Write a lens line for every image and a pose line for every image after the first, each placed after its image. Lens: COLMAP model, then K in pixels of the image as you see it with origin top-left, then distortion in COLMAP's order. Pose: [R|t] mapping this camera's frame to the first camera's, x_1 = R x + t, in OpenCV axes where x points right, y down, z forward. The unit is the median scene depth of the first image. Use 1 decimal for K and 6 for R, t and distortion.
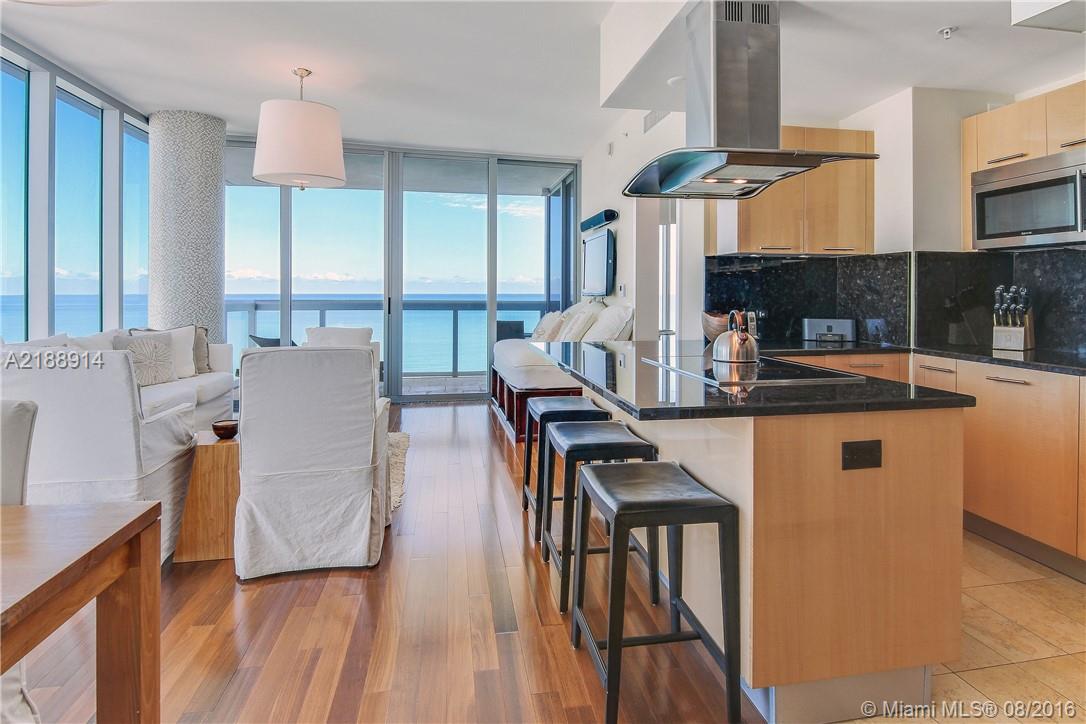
lens RADIAL K [[606.1, 0, 546.1], [0, 606.1, 289.2], [0, 0, 1]] dist [-0.024430, -0.001159]
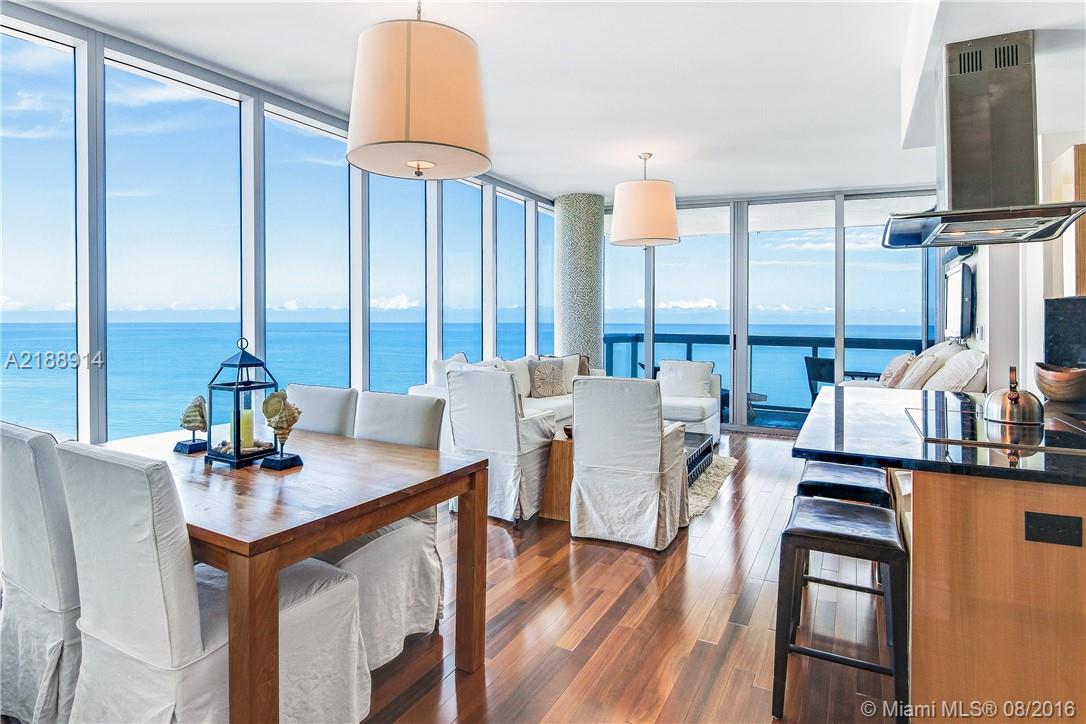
lens RADIAL K [[611.5, 0, 550.4], [0, 611.5, 313.2], [0, 0, 1]] dist [0.001048, 0.000607]
pose [[0.783383, -0.007700, -0.621492, 0.298768], [0.008717, 0.999961, -0.001401, -0.044245], [0.621479, -0.004320, 0.783419, -0.154845]]
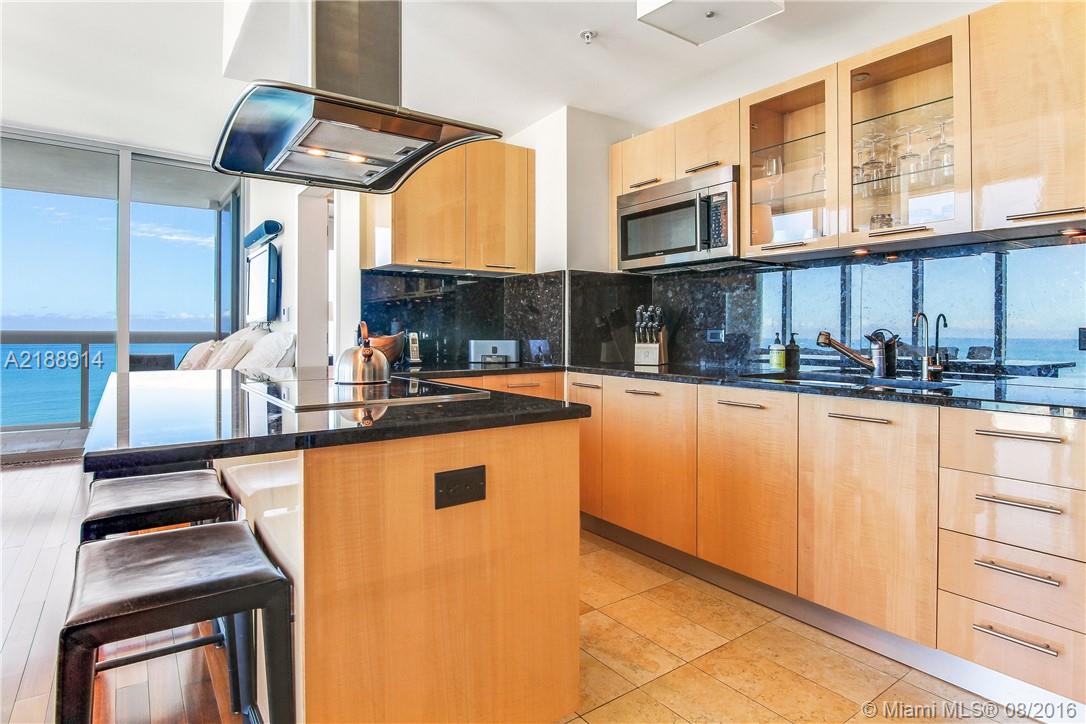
lens RADIAL K [[569.7, 0, 542.8], [0, 569.7, 329.9], [0, 0, 1]] dist [-0.024684, -0.000489]
pose [[0.904509, 0.001519, 0.426452, 0.179988], [-0.000292, 0.999996, -0.002943, 0.043067], [-0.426454, 0.002538, 0.904506, 0.166820]]
